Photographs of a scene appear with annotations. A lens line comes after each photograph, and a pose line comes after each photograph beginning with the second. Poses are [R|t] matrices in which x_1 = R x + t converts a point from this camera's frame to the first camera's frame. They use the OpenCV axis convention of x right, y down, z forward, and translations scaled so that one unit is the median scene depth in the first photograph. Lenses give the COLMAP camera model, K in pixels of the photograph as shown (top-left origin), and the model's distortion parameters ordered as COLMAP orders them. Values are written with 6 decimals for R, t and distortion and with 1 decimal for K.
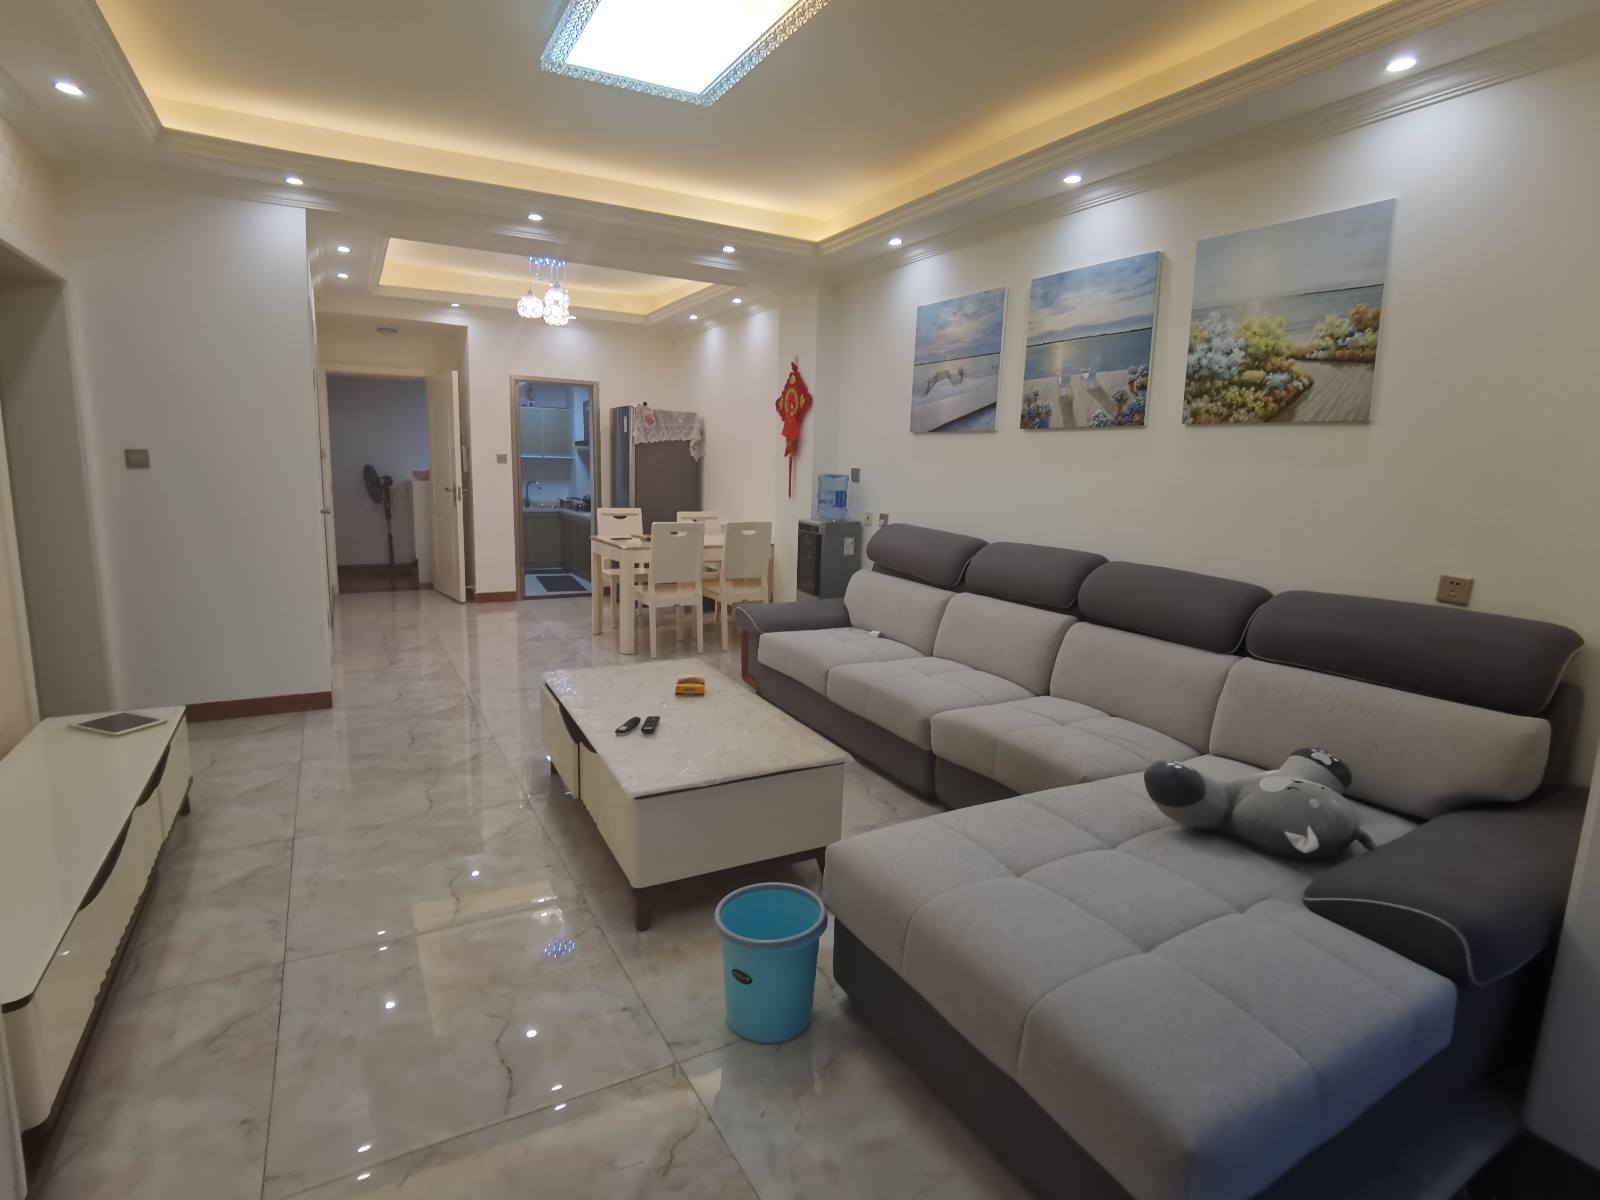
lens RADIAL K [[812.0, 0, 787.1], [0, 812.0, 593.5], [0, 0, 1]] dist [-0.024424, 0.003905]
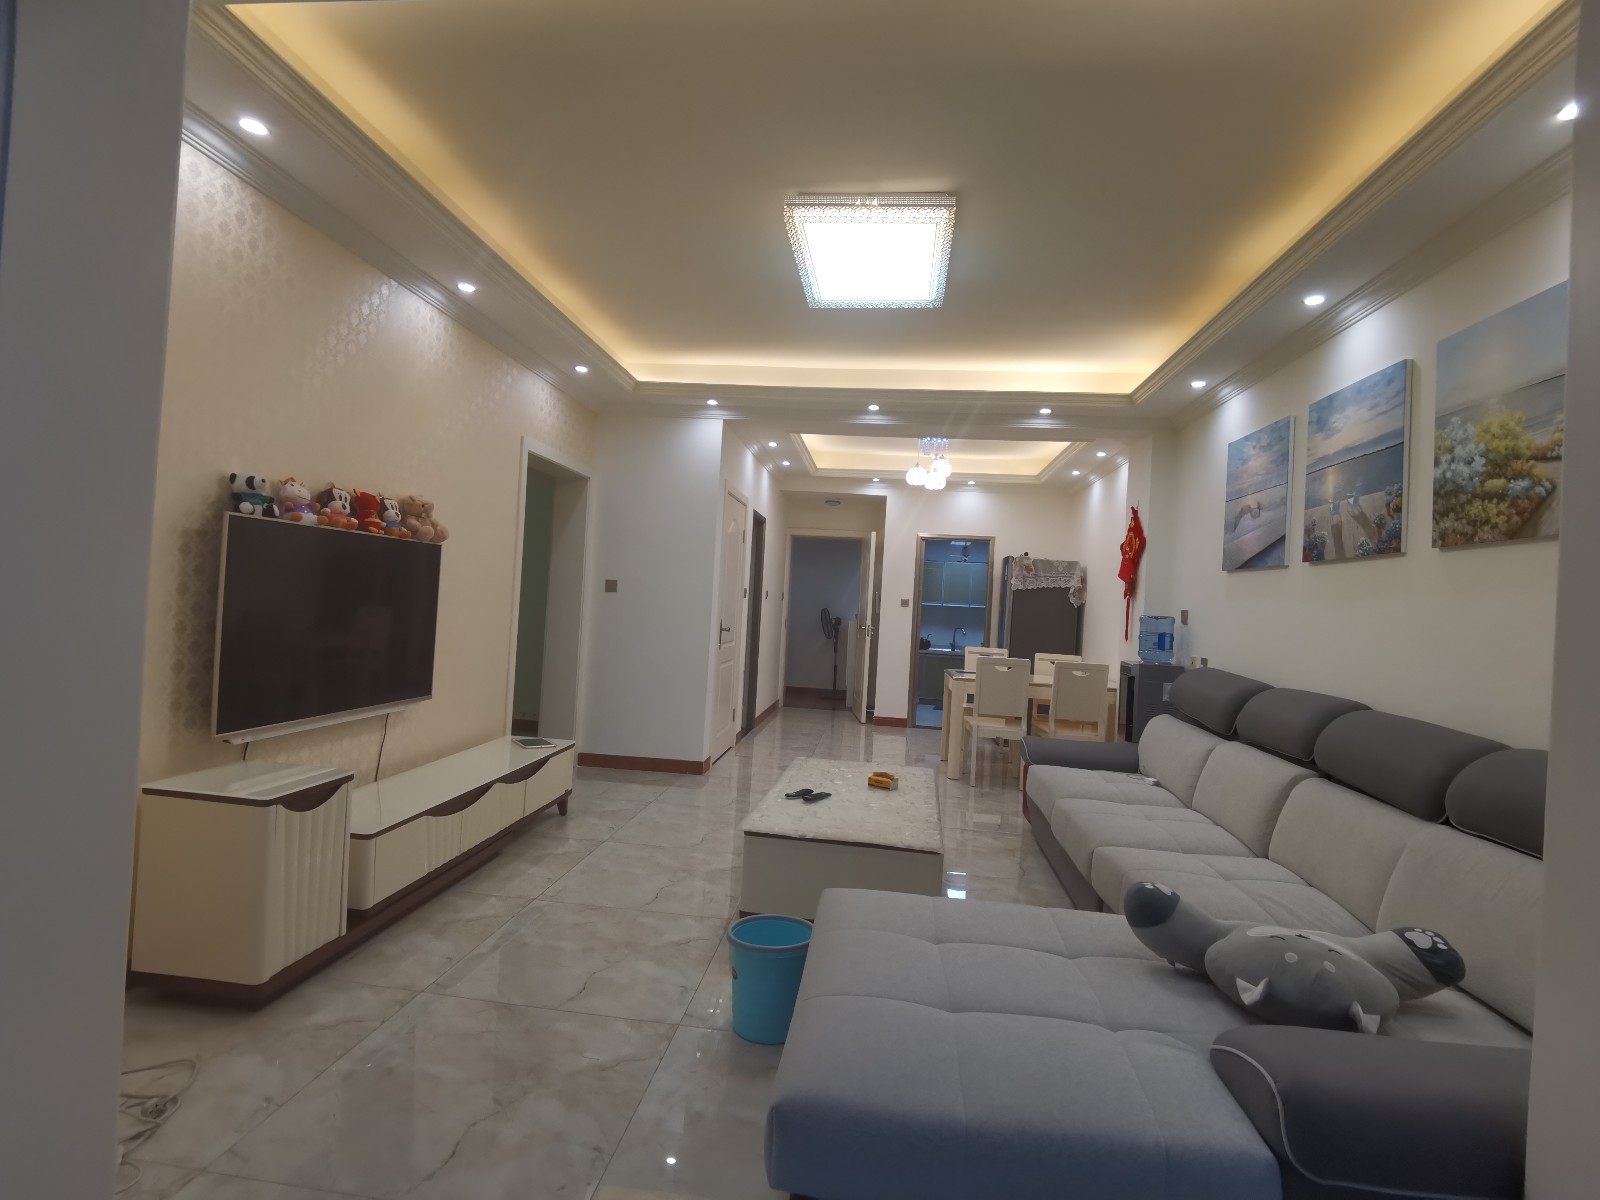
lens RADIAL K [[812.0, 0, 798.8], [0, 812.0, 588.9], [0, 0, 1]] dist [-0.024424, 0.003905]
pose [[0.810372, 0.007197, -0.585871, 0.376679], [-0.126256, 0.978578, -0.162616, 0.043071], [0.572150, 0.205750, 0.793921, -0.025106]]
